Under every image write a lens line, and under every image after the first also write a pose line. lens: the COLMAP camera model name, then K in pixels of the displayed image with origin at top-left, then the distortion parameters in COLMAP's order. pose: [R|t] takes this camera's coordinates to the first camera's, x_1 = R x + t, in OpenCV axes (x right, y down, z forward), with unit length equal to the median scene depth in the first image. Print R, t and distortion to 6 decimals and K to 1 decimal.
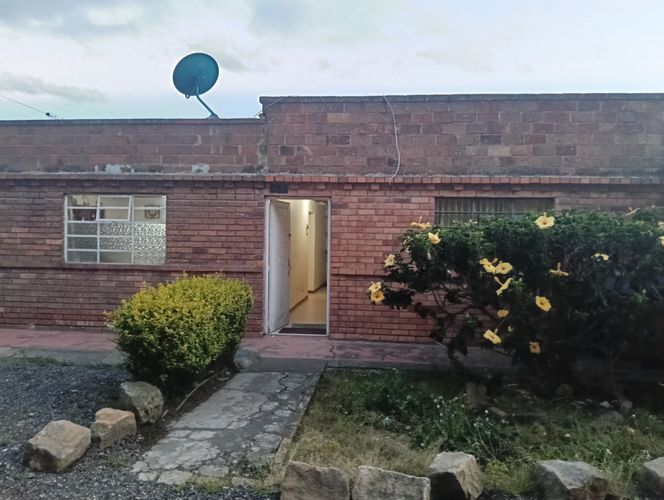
lens RADIAL K [[550.9, 0, 330.7], [0, 550.9, 252.9], [0, 0, 1]] dist [0.085499, -0.183561]
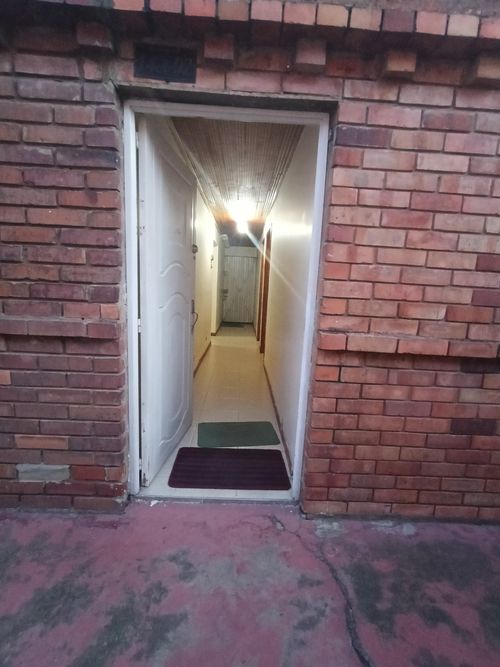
lens RADIAL K [[315.8, 0, 252.7], [0, 315.8, 335.9], [0, 0, 1]] dist [-0.001552, -0.000070]
pose [[0.990889, 0.013379, 0.134014, -0.068200], [-0.031145, 0.990845, 0.131362, 0.005598], [-0.131030, -0.134339, 0.982234, 0.810024]]
